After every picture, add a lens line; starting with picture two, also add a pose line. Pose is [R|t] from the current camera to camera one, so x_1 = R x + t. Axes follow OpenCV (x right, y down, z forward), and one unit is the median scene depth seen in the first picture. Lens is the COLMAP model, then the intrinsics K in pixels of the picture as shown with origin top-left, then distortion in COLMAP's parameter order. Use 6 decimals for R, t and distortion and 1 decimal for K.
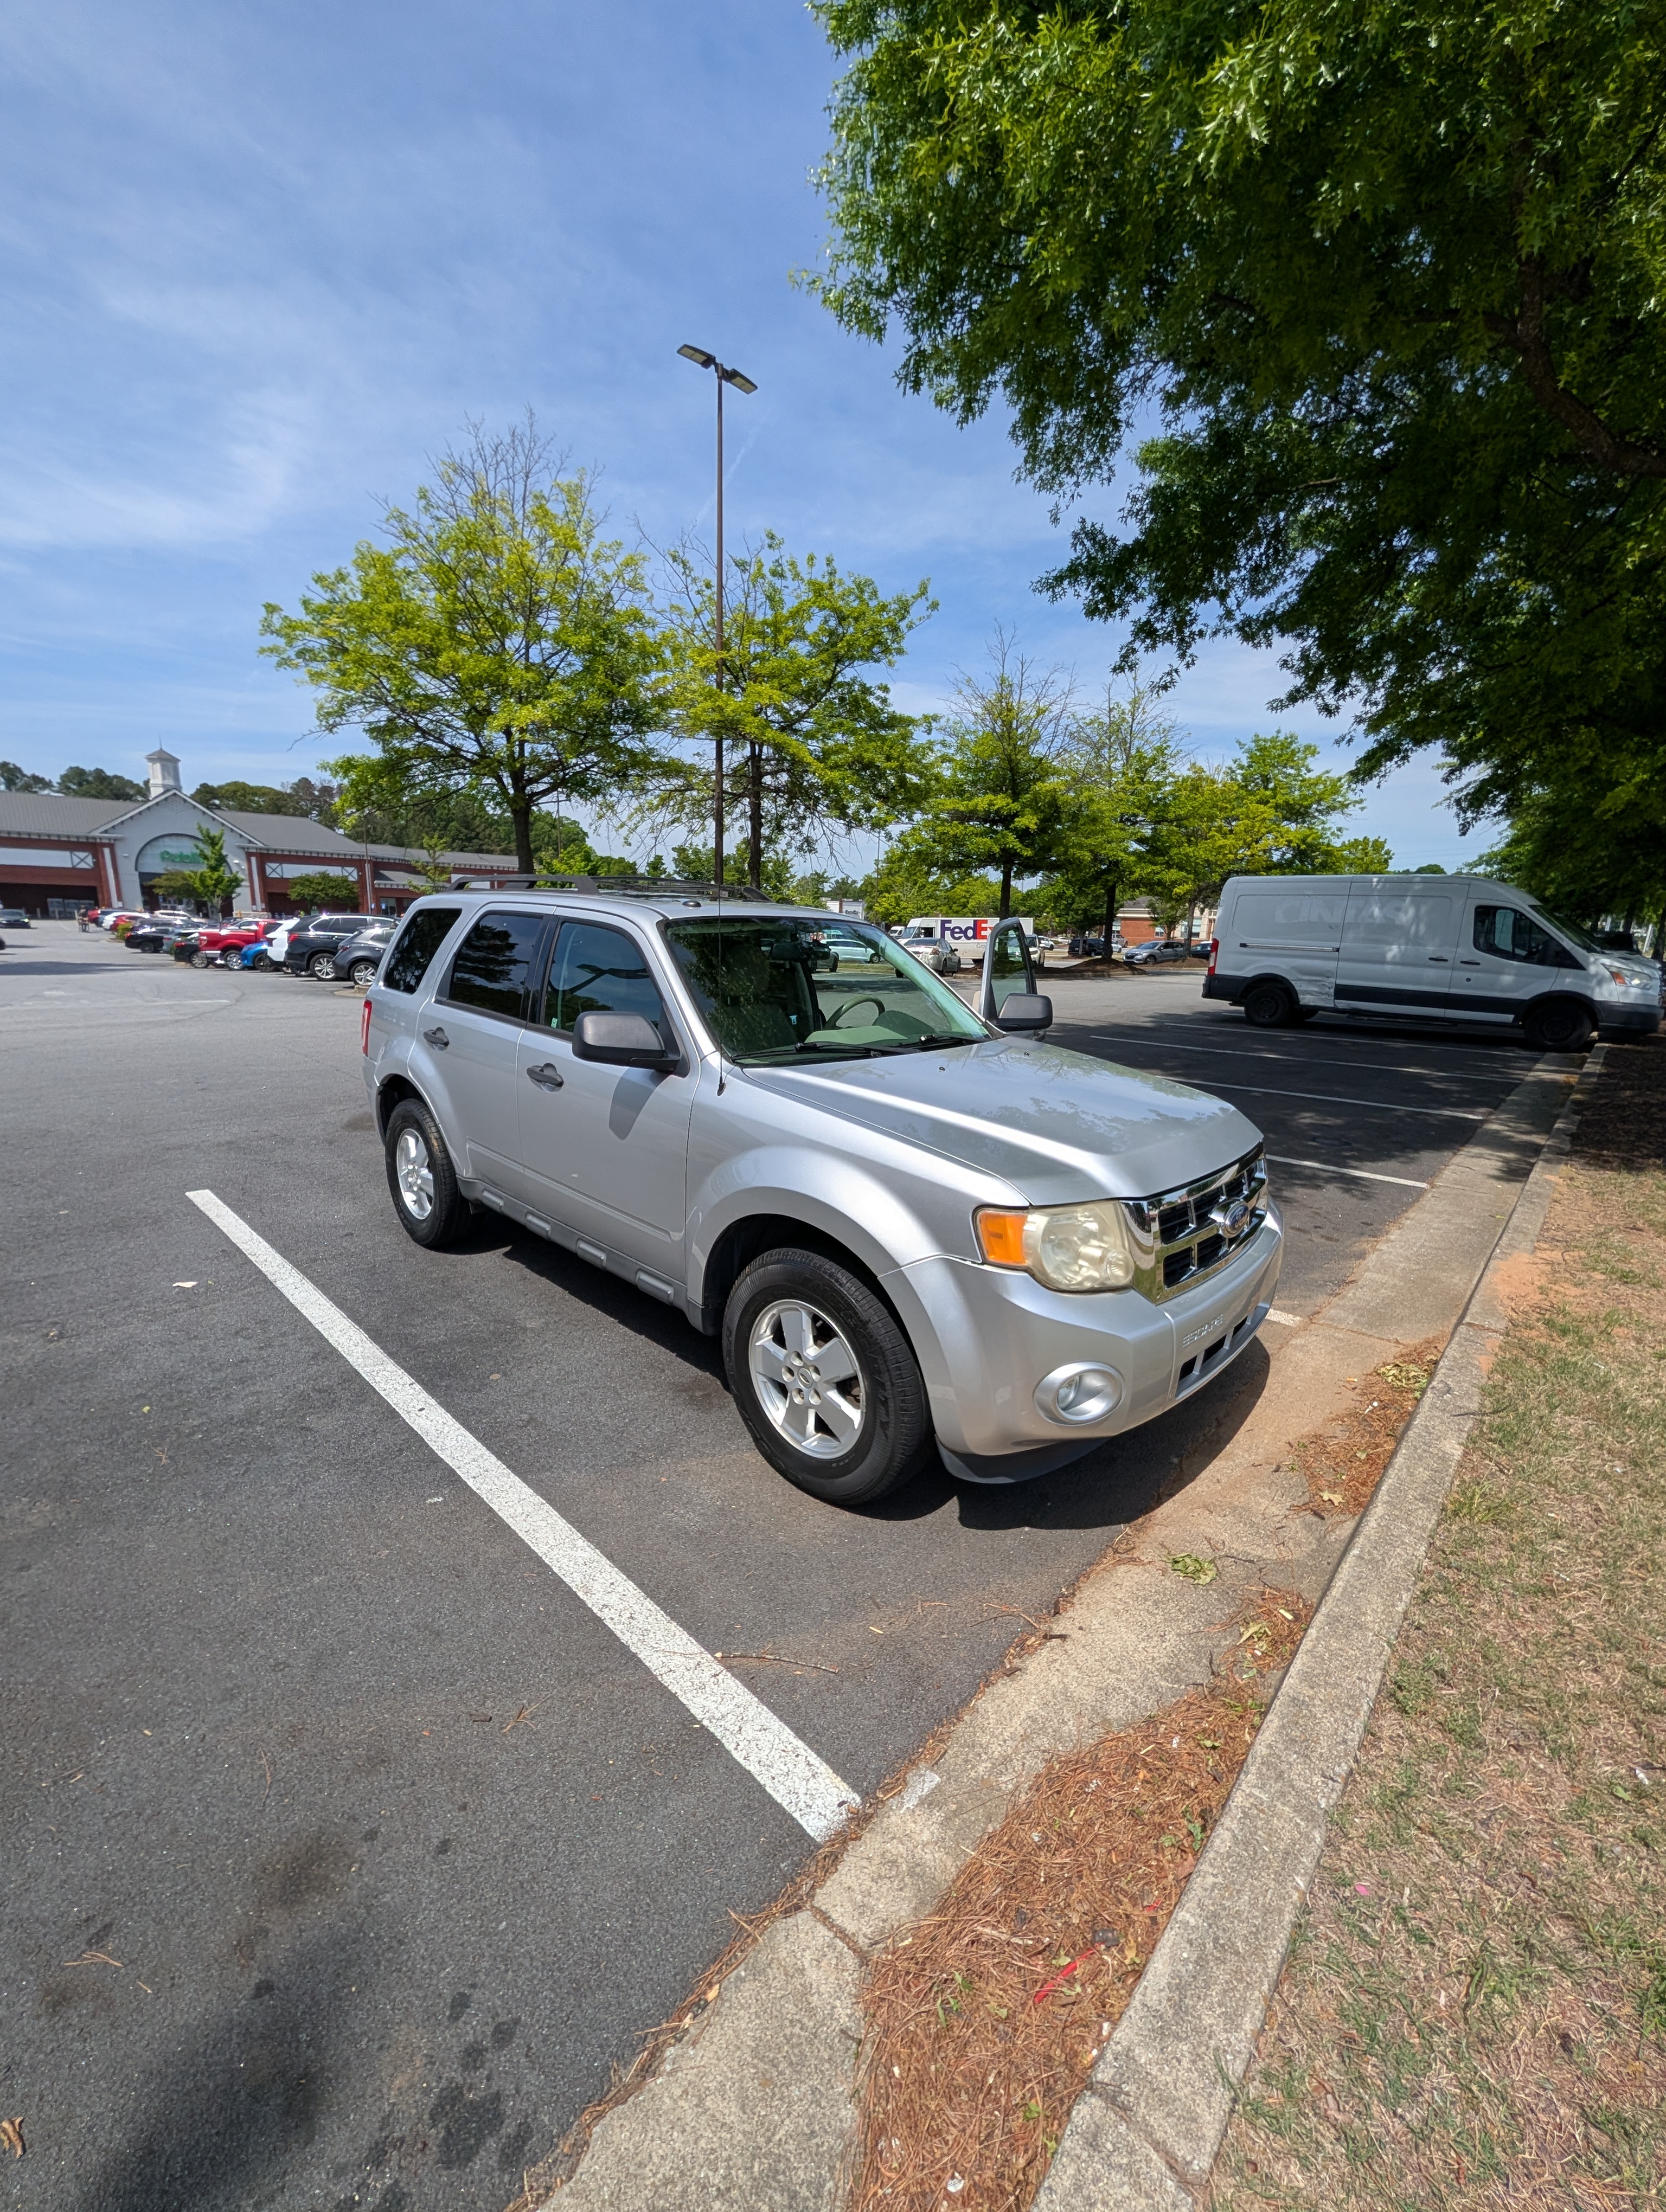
lens RADIAL K [[852.1, 0, 832.5], [0, 852.1, 1098.9], [0, 0, 1]] dist [-0.001478, -0.000181]
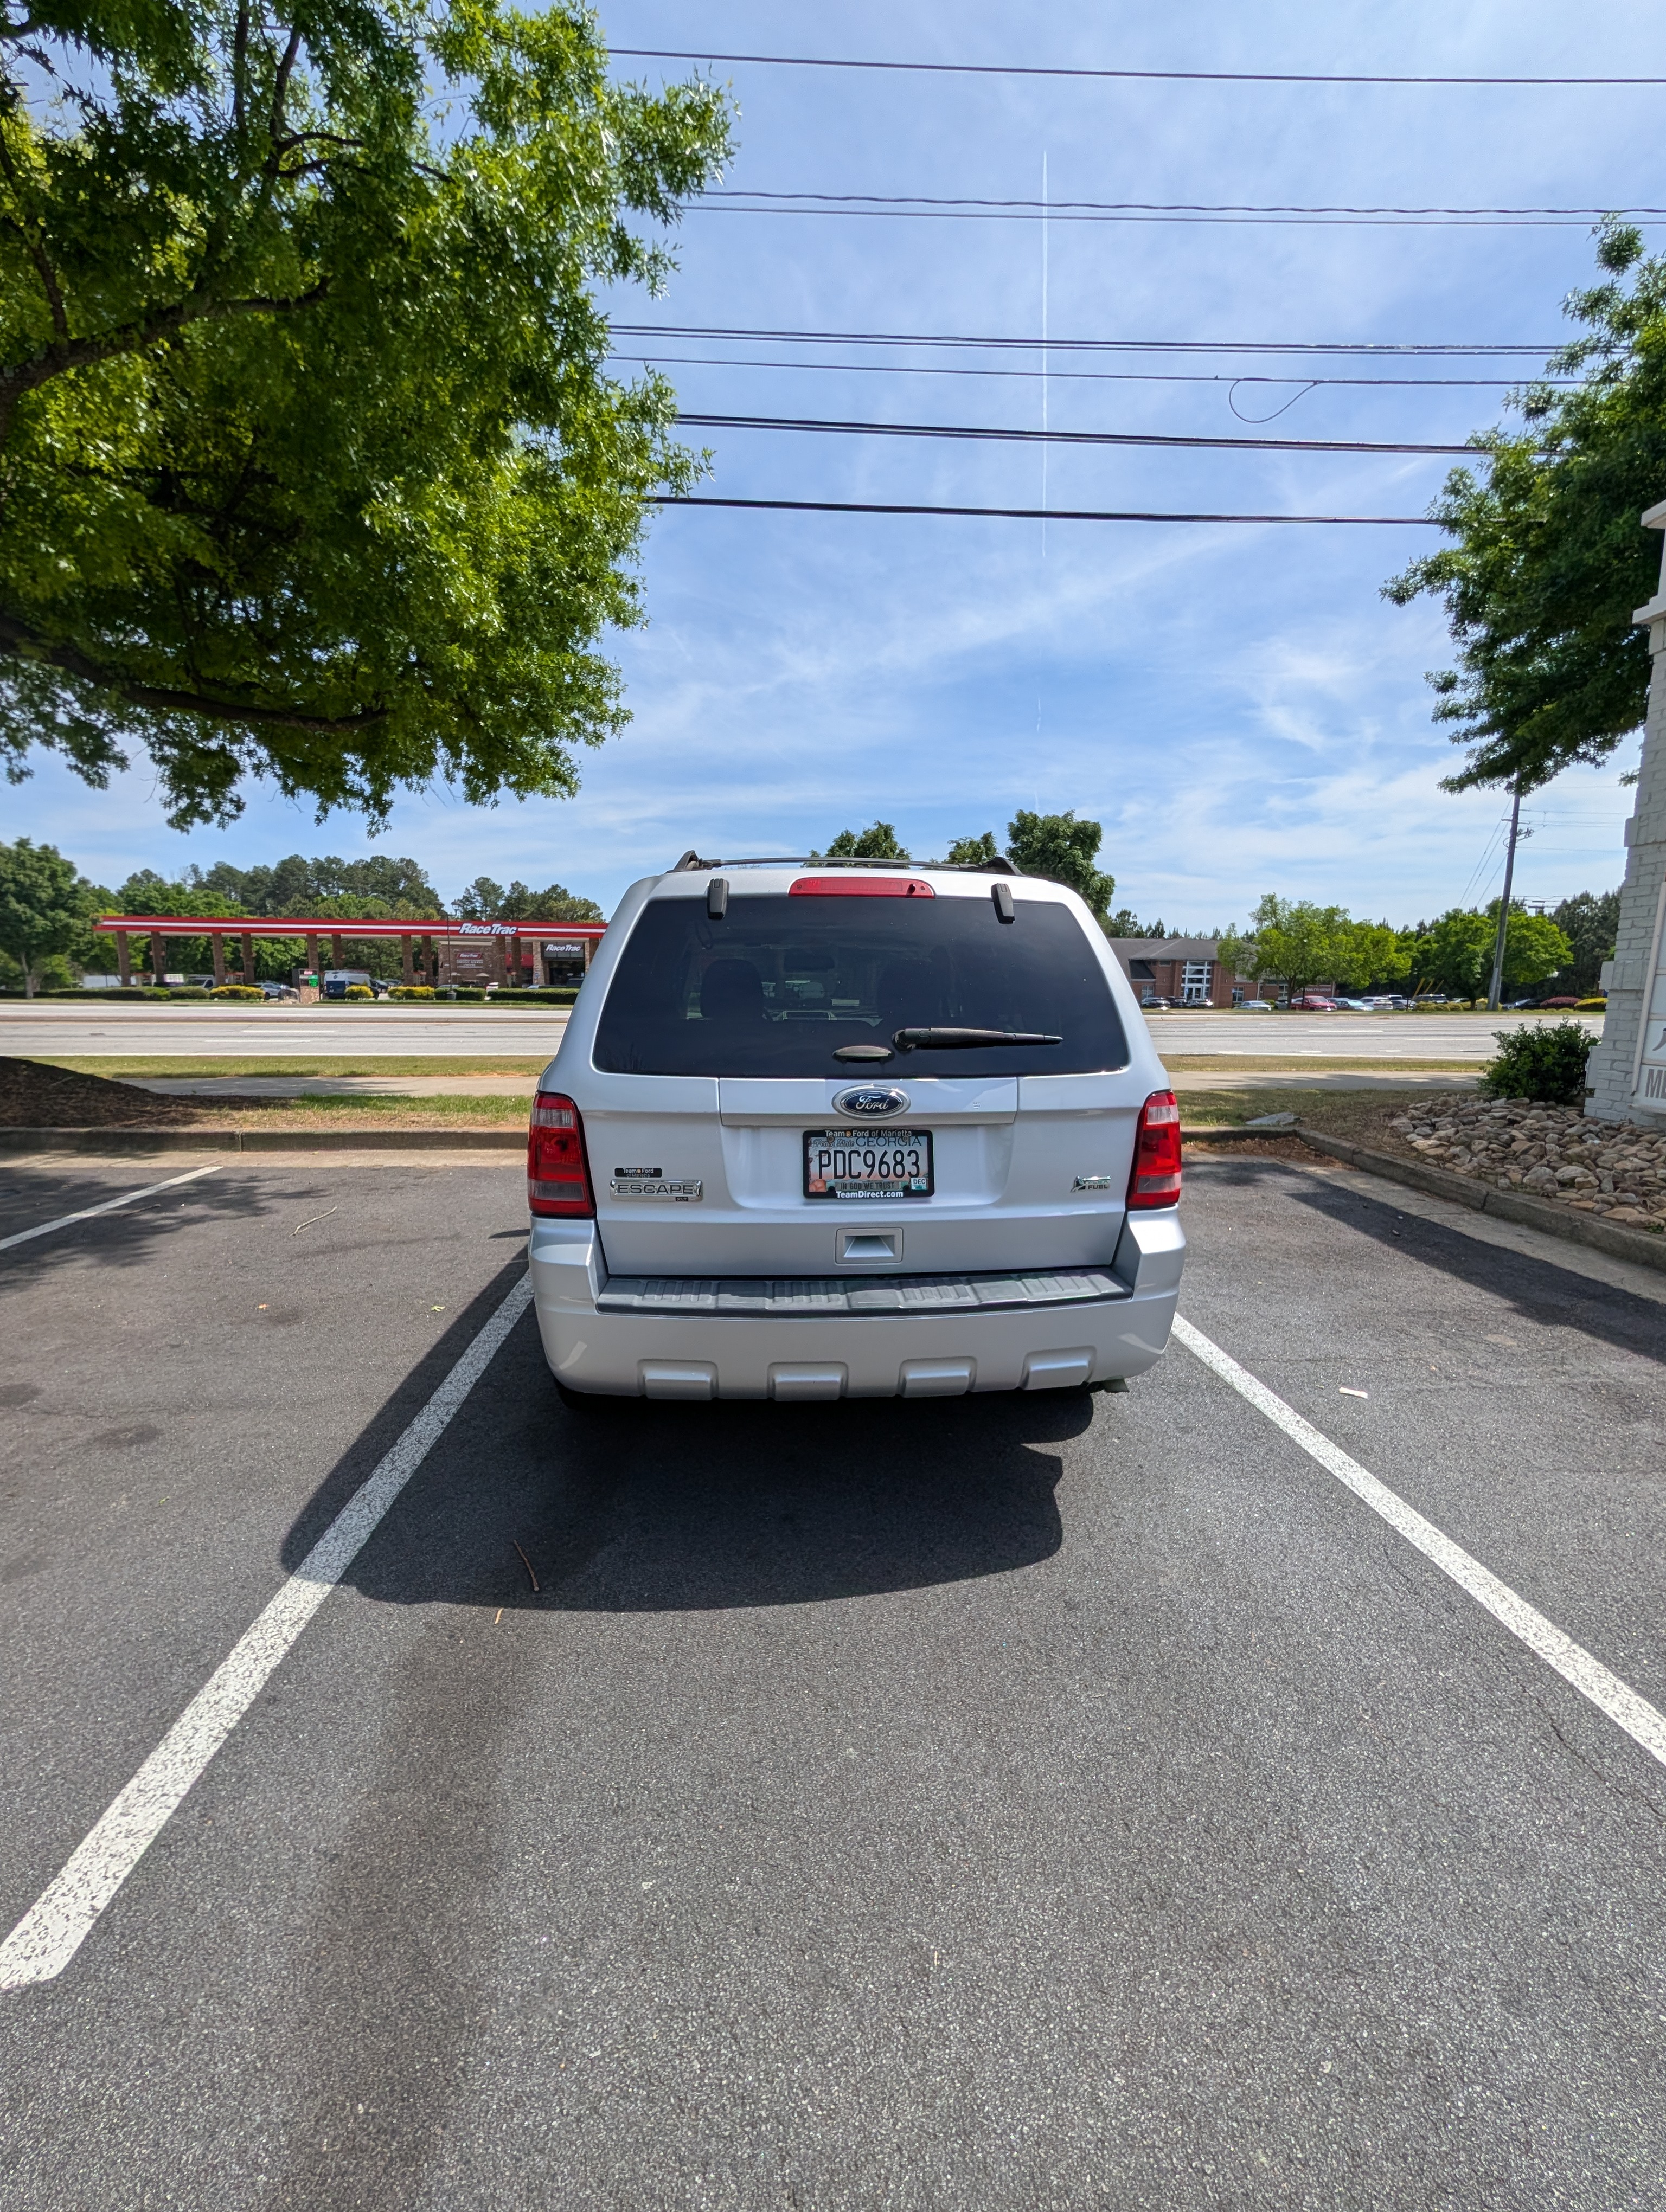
lens RADIAL K [[852.1, 0, 830.4], [0, 852.1, 1107.6], [0, 0, 1]] dist [-0.001478, -0.000181]
pose [[-0.738533, -0.136775, 0.660198, -0.220656], [0.109340, 0.941947, 0.317460, -0.085680], [-0.665292, 0.306641, -0.680704, 0.444753]]
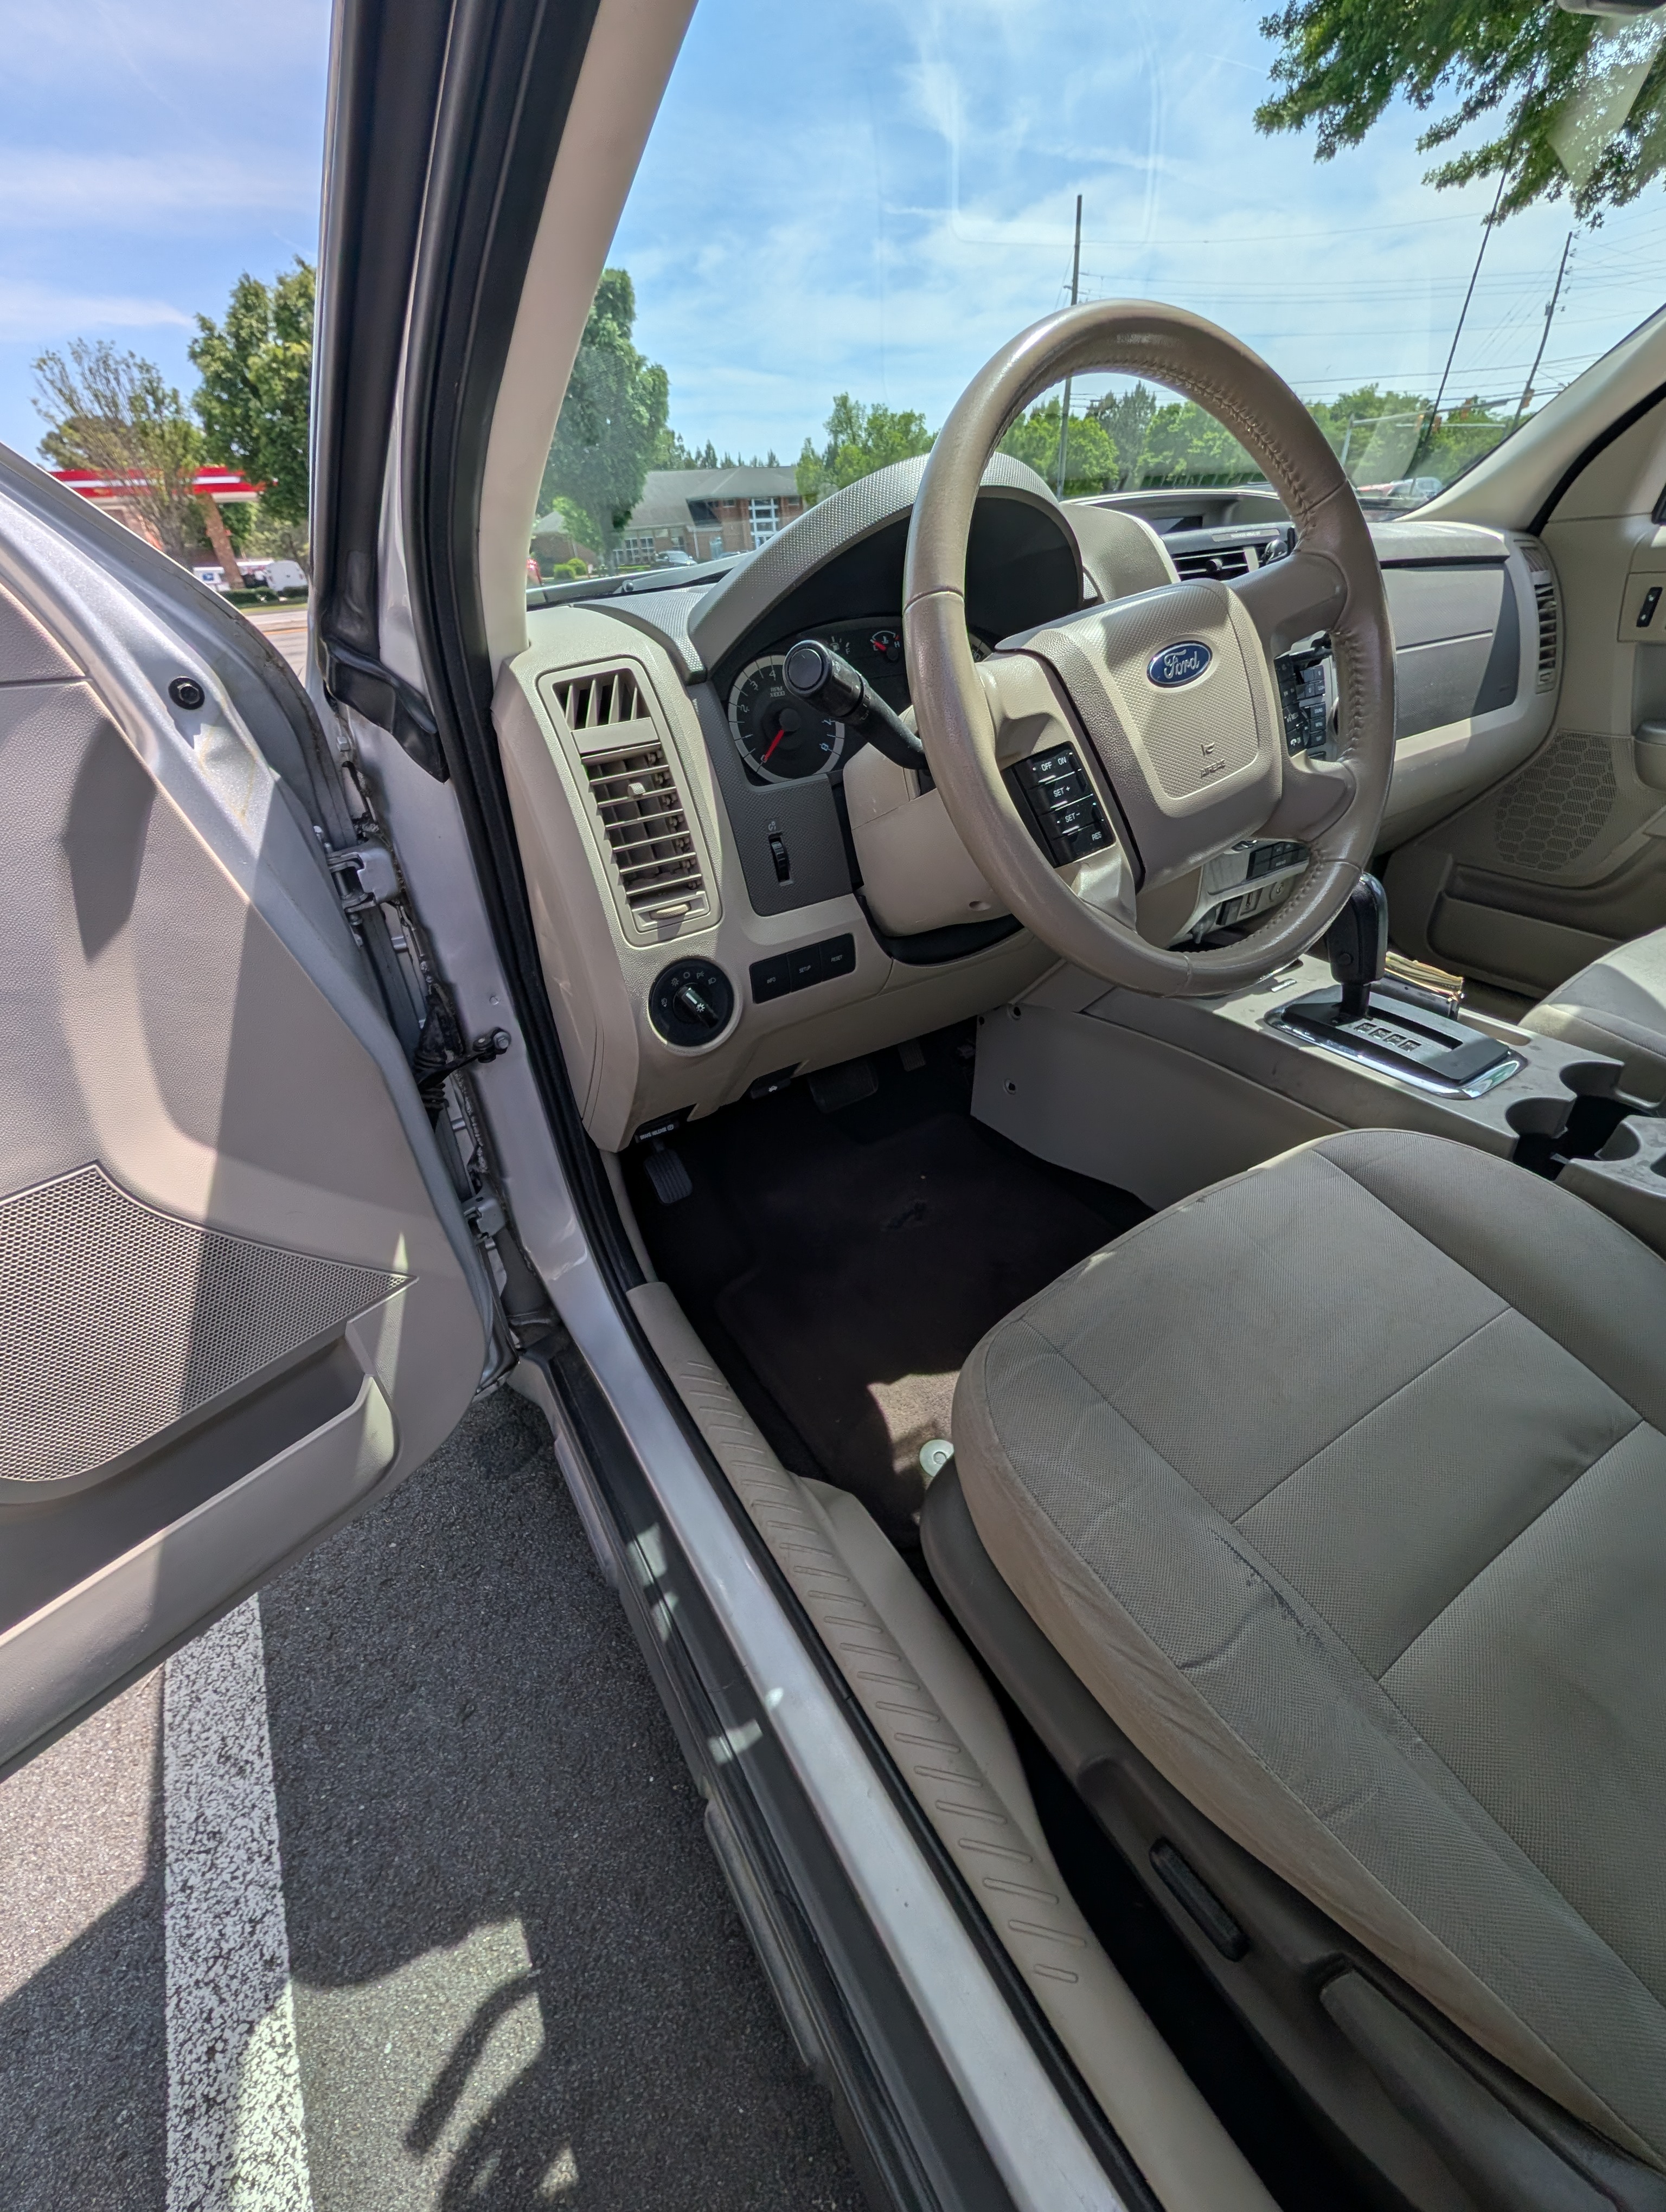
lens RADIAL K [[852.1, 0, 829.4], [0, 852.1, 1114.1], [0, 0, 1]] dist [-0.001478, -0.000181]
pose [[-0.968447, -0.123926, 0.216225, 0.005844], [0.074581, 0.683733, 0.725911, -0.034198], [-0.237799, 0.719132, -0.652916, 0.294786]]
